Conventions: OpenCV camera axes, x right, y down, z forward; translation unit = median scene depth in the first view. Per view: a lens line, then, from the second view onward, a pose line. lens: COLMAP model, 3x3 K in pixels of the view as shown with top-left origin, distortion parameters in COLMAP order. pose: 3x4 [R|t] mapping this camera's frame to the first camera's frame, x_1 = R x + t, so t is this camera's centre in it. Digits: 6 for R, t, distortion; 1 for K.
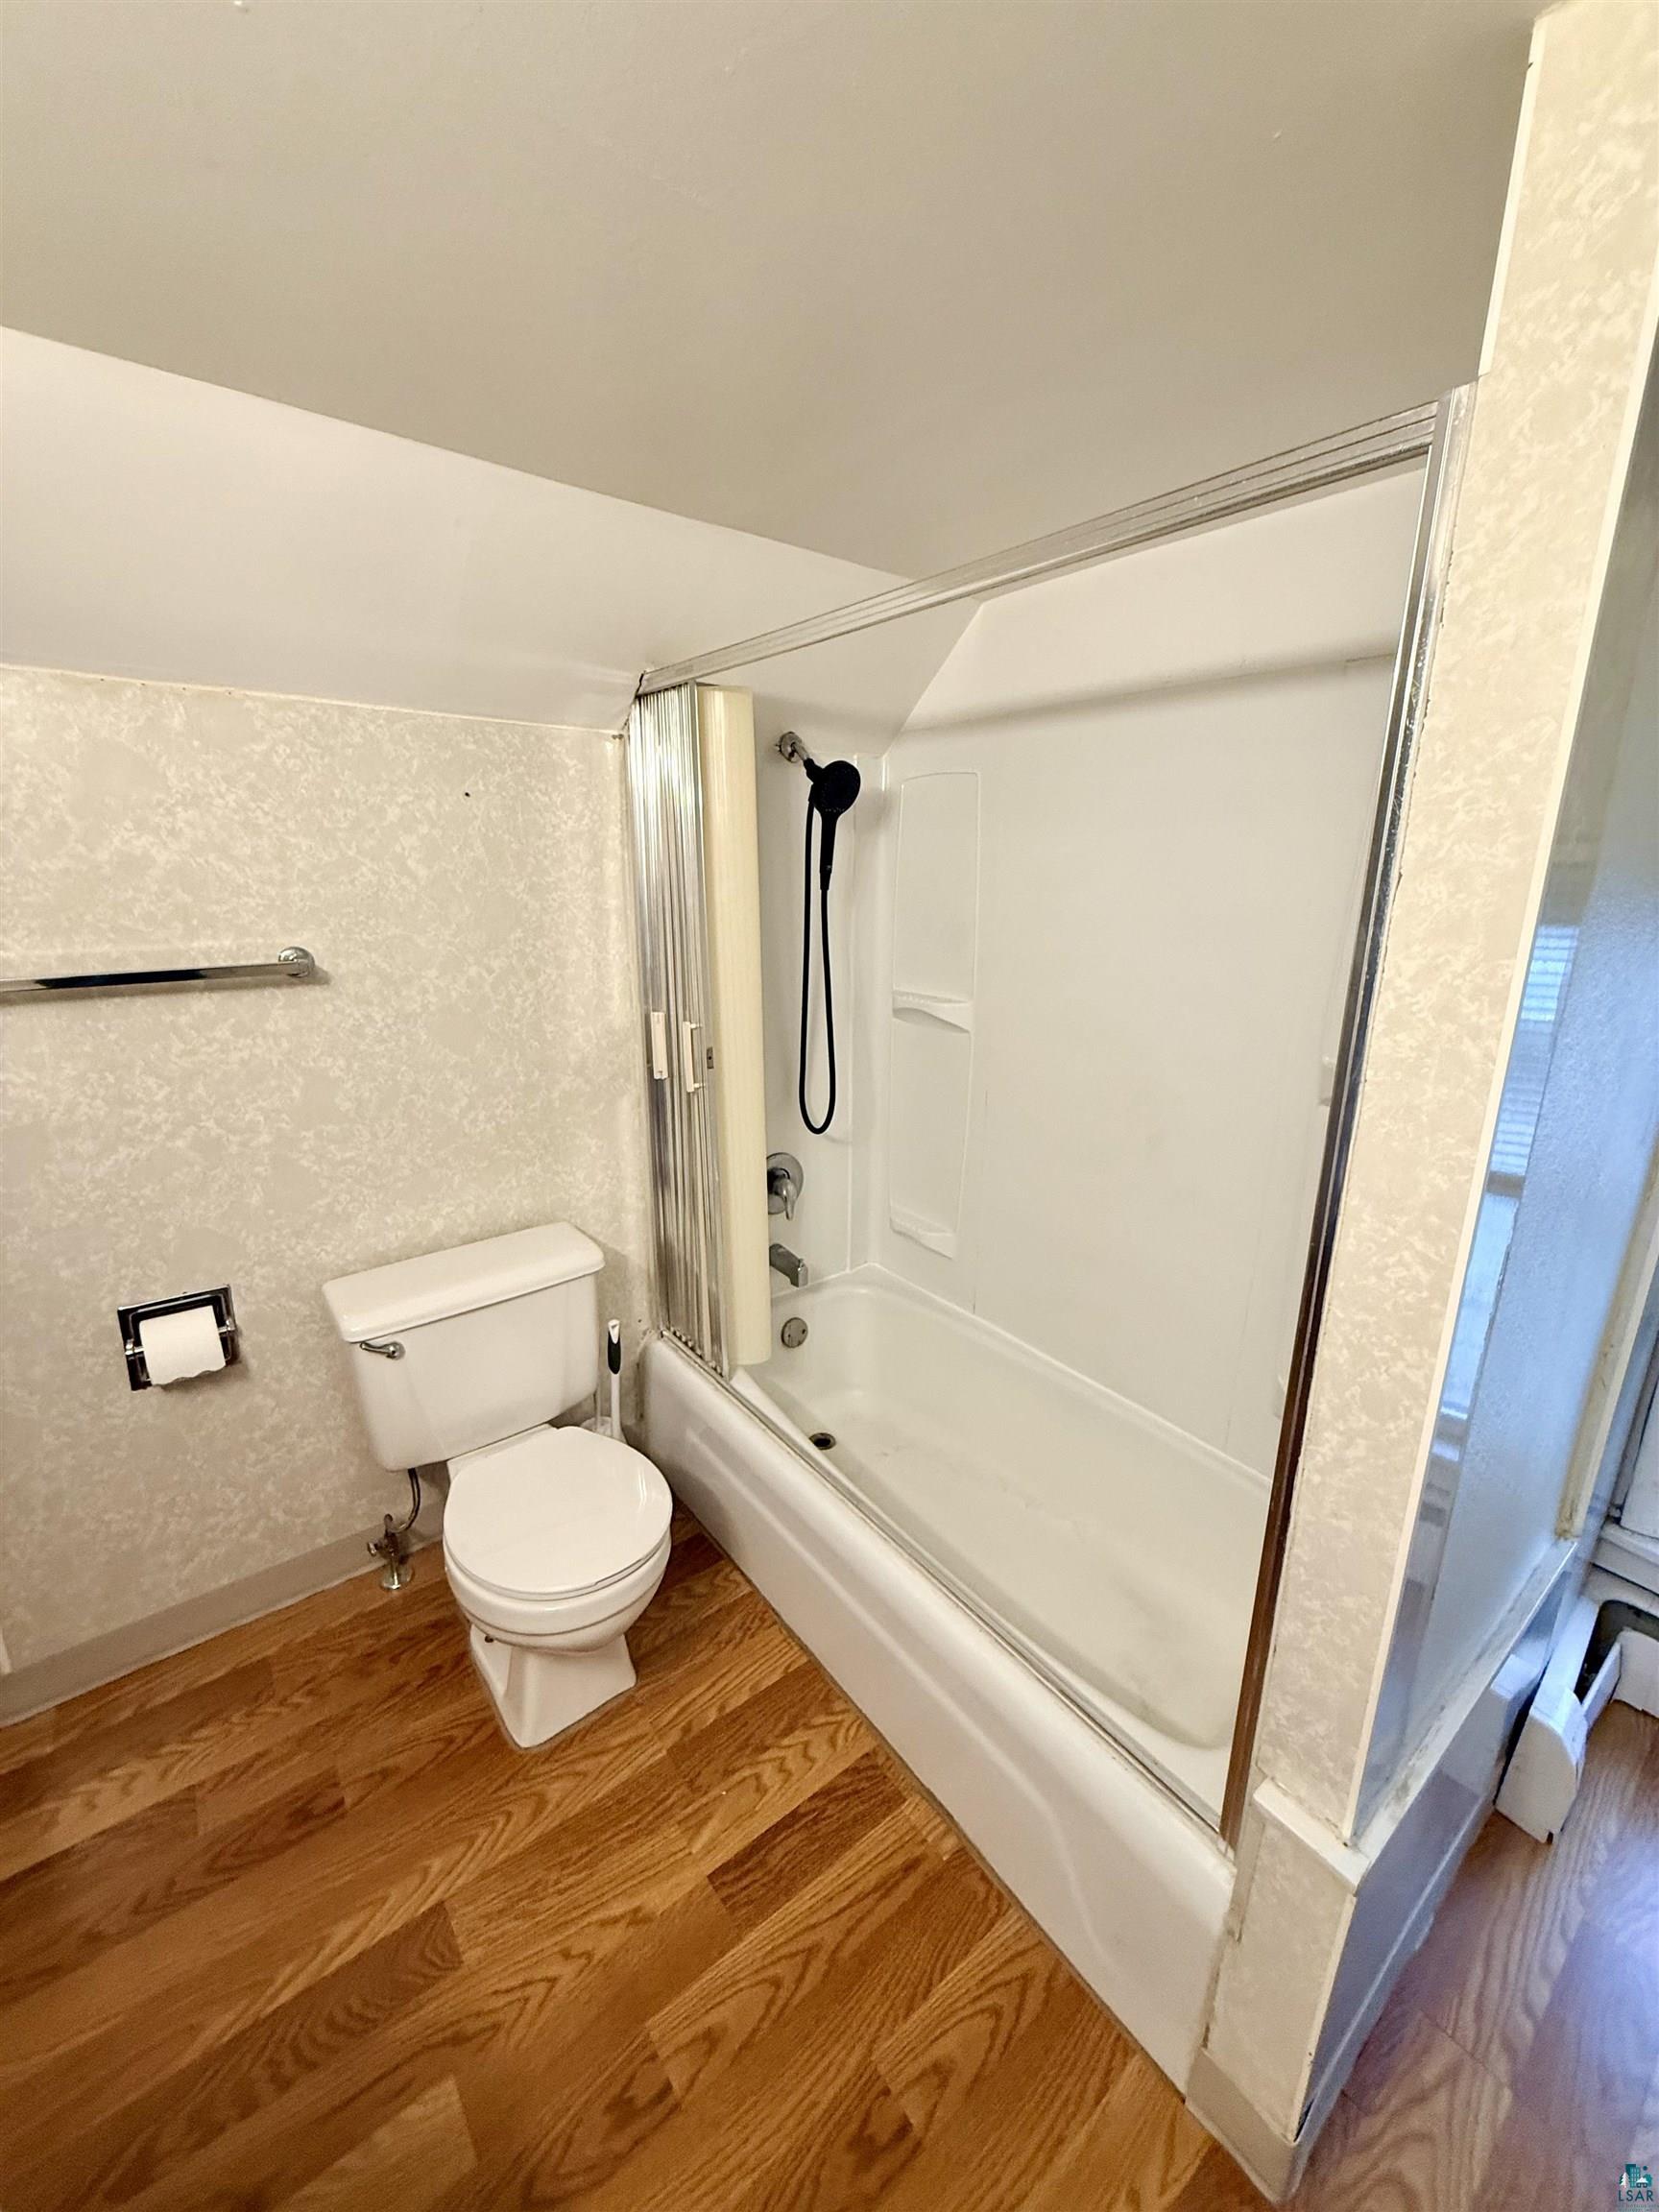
lens RADIAL K [[878.9, 0, 834.4], [0, 878.9, 1090.3], [0, 0, 1]] dist [-0.005997, 0.000534]
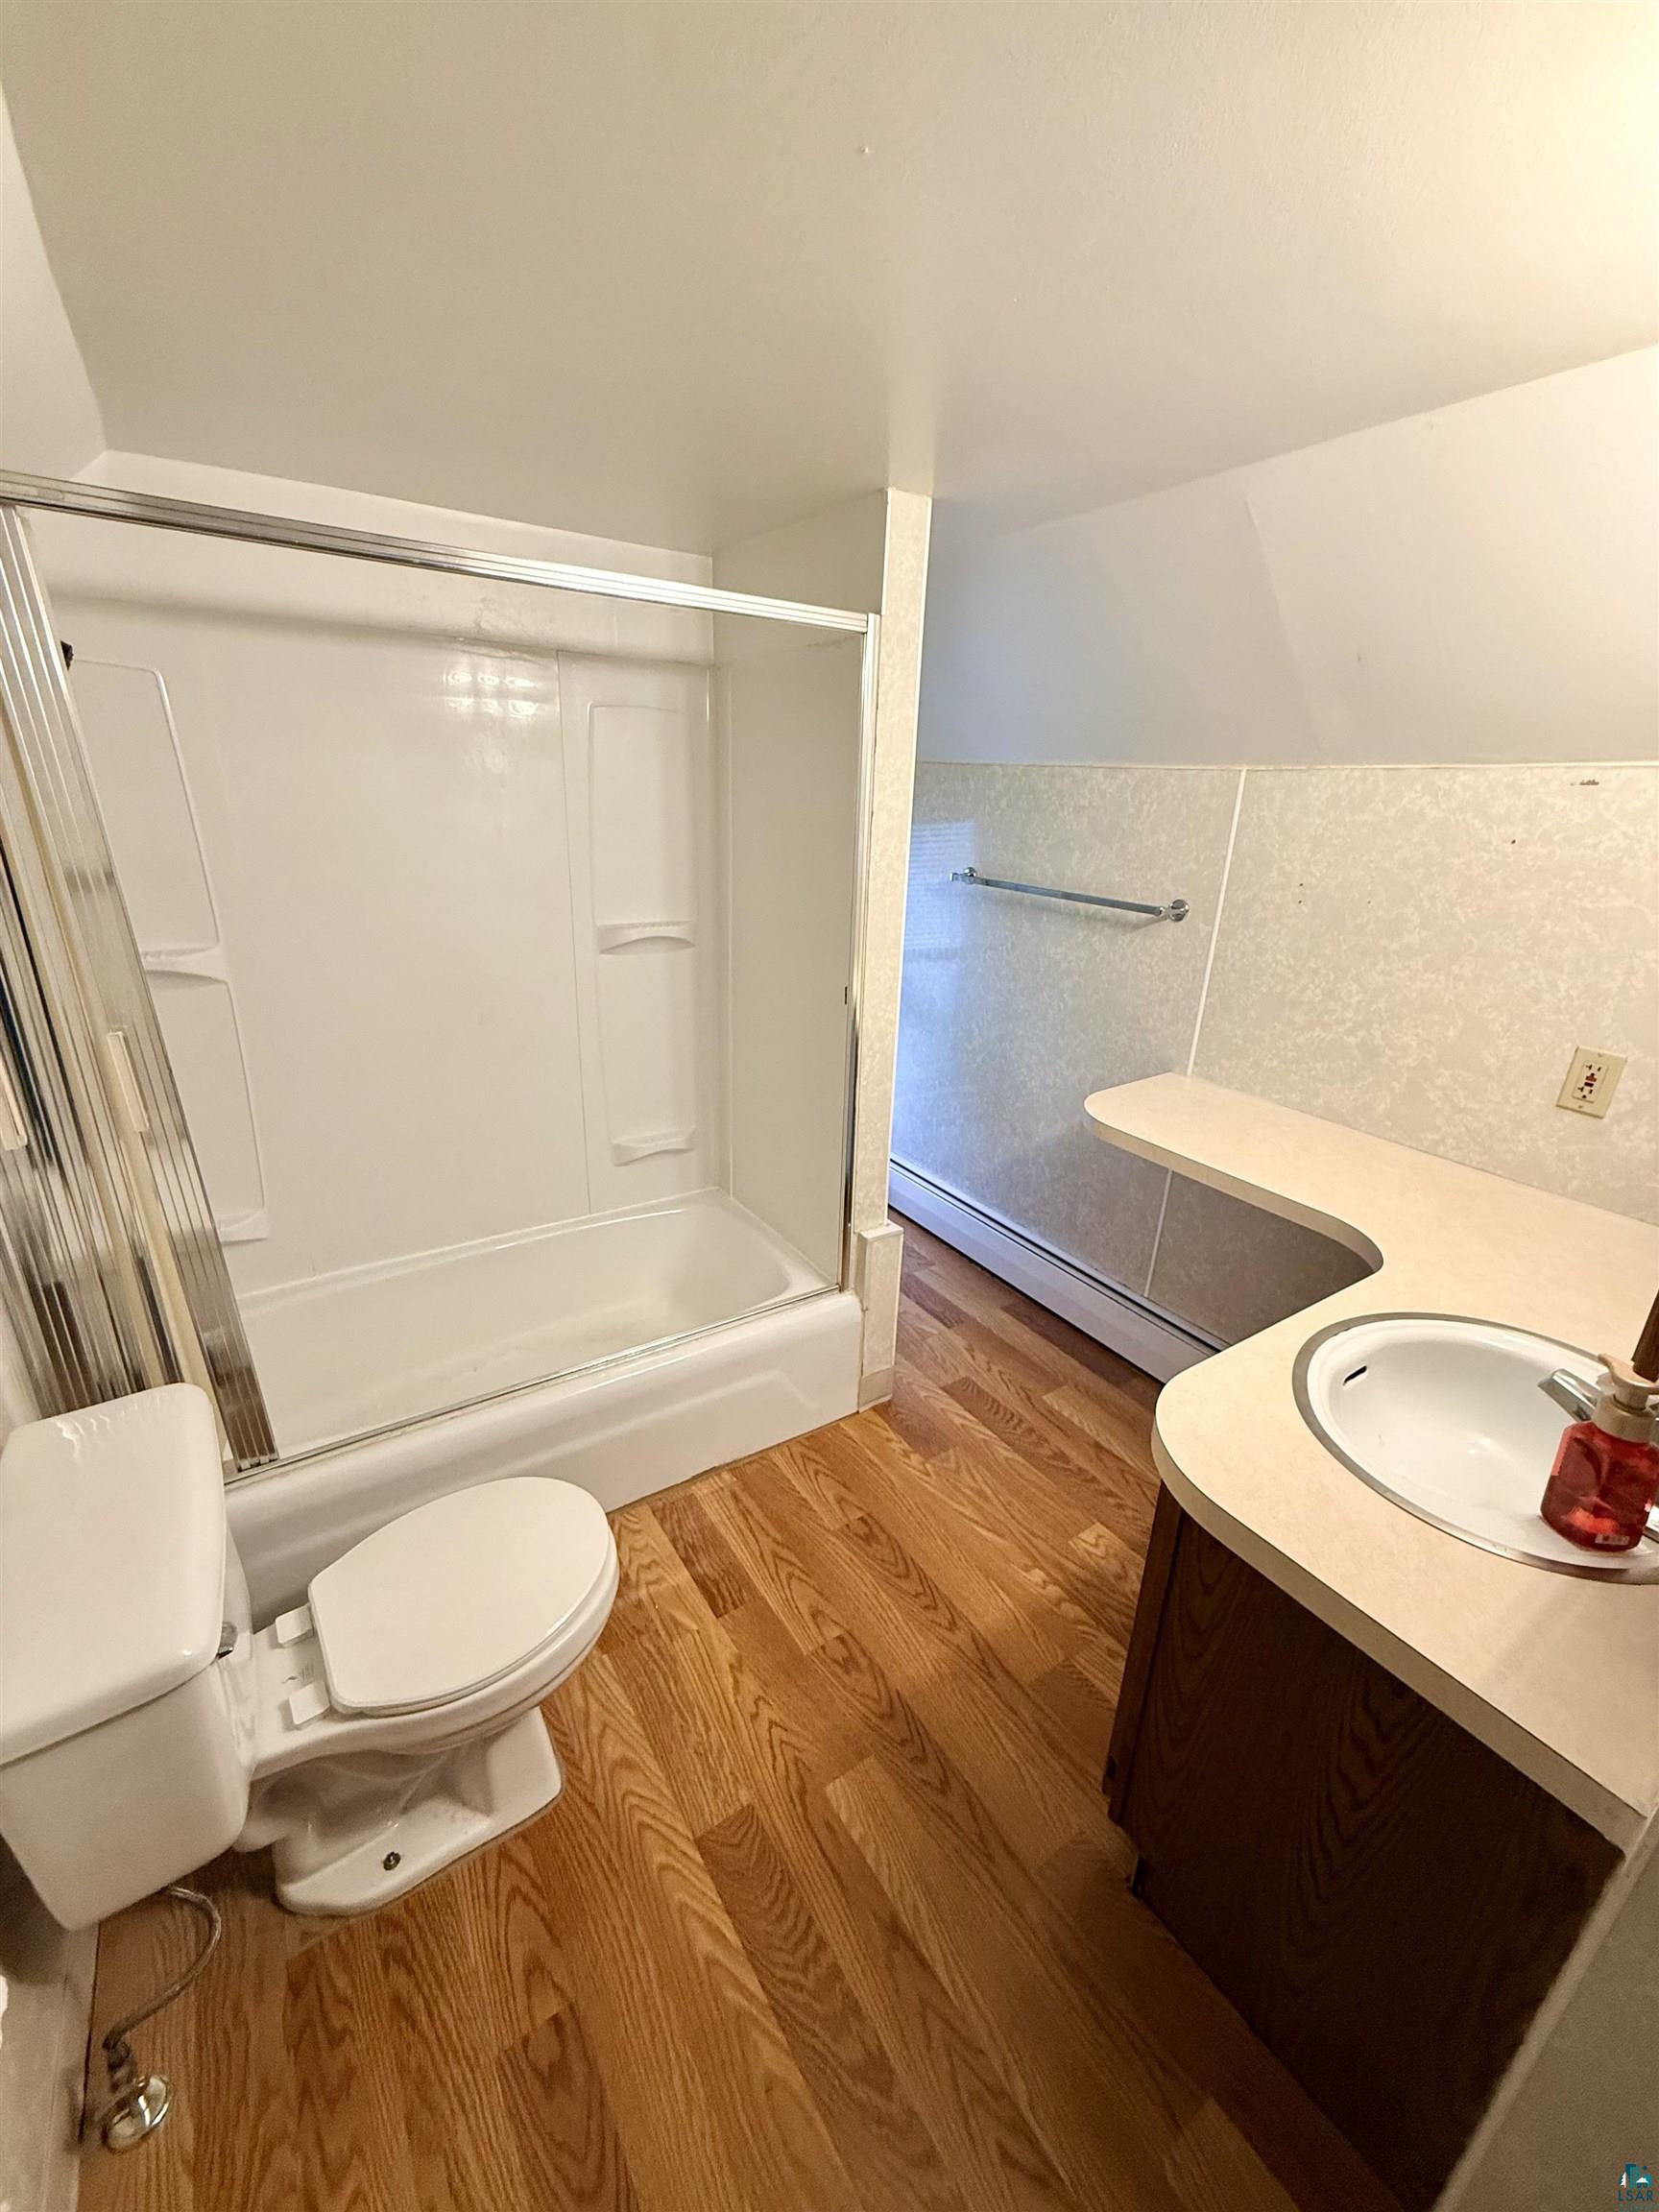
lens RADIAL K [[878.9, 0, 834.4], [0, 878.9, 1090.3], [0, 0, 1]] dist [-0.005997, 0.000534]
pose [[0.070495, -0.333055, 0.940268, -1.134119], [0.214192, 0.925680, 0.311829, -0.186928], [-0.974244, 0.179416, 0.136593, 0.545122]]
